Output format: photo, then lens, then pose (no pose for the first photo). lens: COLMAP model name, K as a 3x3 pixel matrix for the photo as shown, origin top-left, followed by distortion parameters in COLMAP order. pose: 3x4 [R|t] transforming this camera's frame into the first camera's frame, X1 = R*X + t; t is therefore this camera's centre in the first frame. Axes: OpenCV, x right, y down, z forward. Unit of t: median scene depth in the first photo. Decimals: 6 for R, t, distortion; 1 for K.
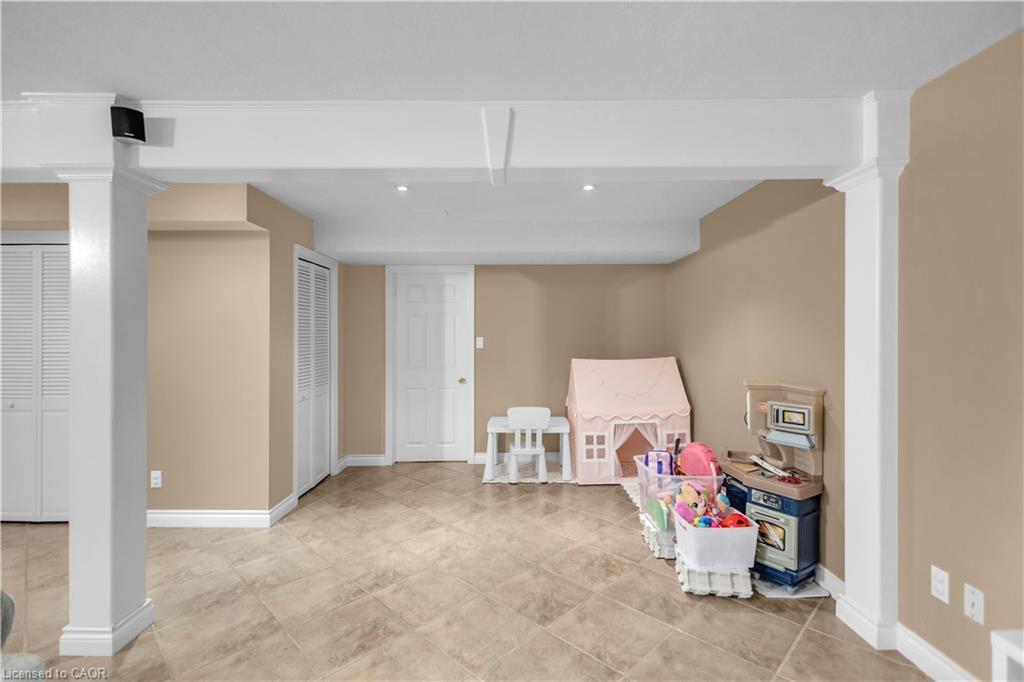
lens RADIAL K [[468.8, 0, 509.2], [0, 468.8, 334.8], [0, 0, 1]] dist [0.003493, -0.001173]
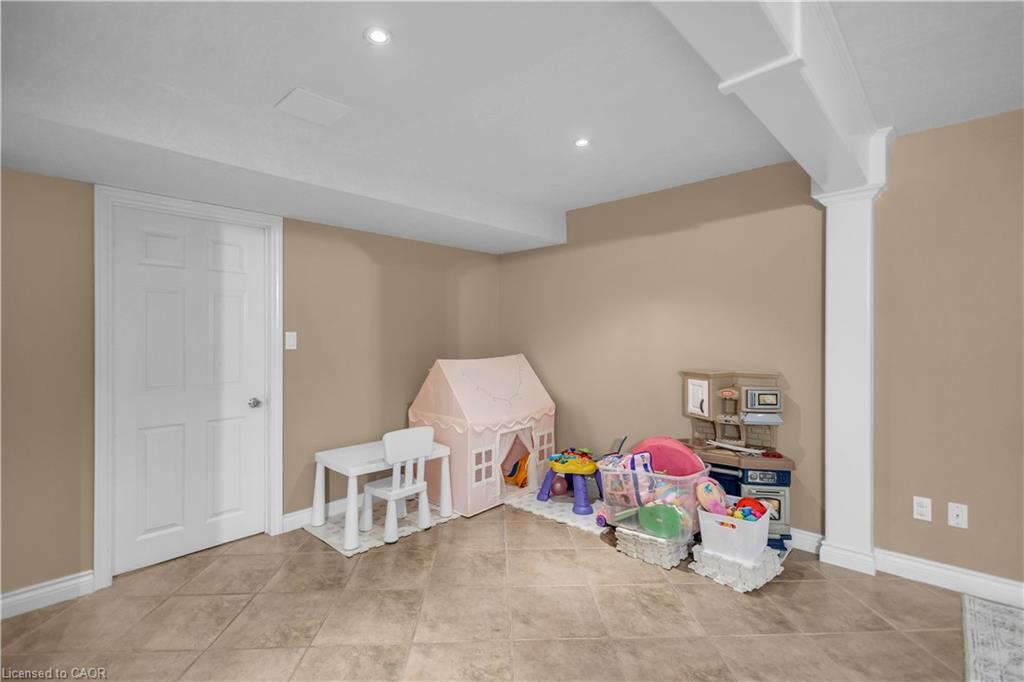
lens RADIAL K [[468.8, 0, 512.2], [0, 468.8, 338.4], [0, 0, 1]] dist [0.003493, -0.001173]
pose [[0.686973, -0.002660, 0.726678, -0.386243], [0.002520, 0.999996, 0.001279, 0.016901], [-0.726678, 0.000953, 0.686977, 0.412301]]
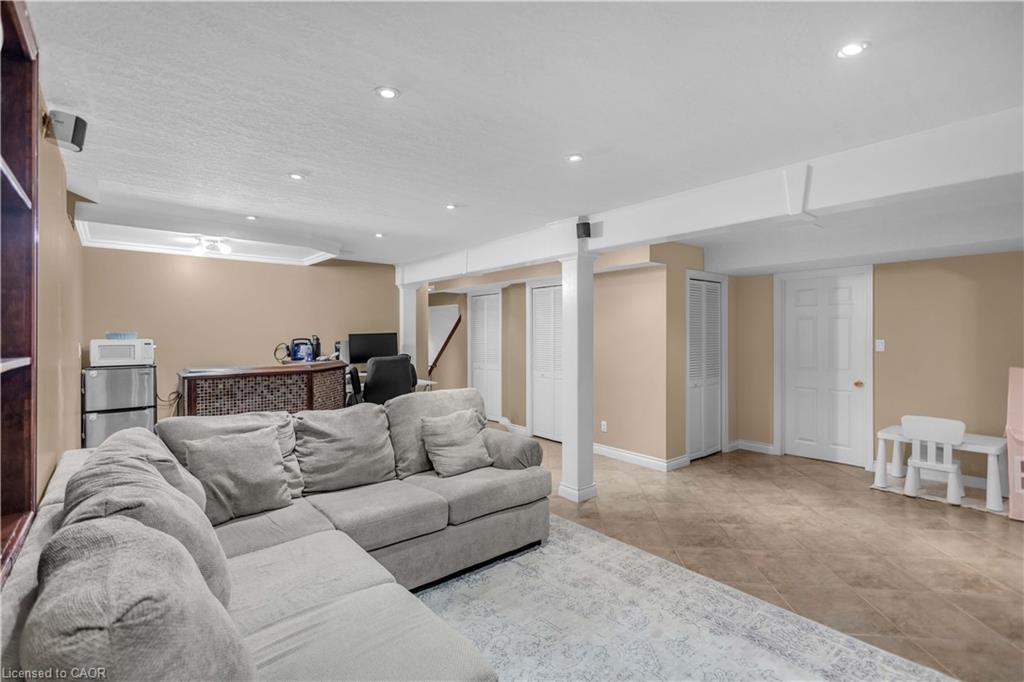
lens RADIAL K [[468.8, 0, 511.6], [0, 468.8, 333.9], [0, 0, 1]] dist [0.003493, -0.001173]
pose [[0.639352, 0.000791, -0.768914, 0.231161], [0.000155, 0.999999, 0.001158, -0.009364], [0.768915, -0.000859, 0.639351, -0.221248]]
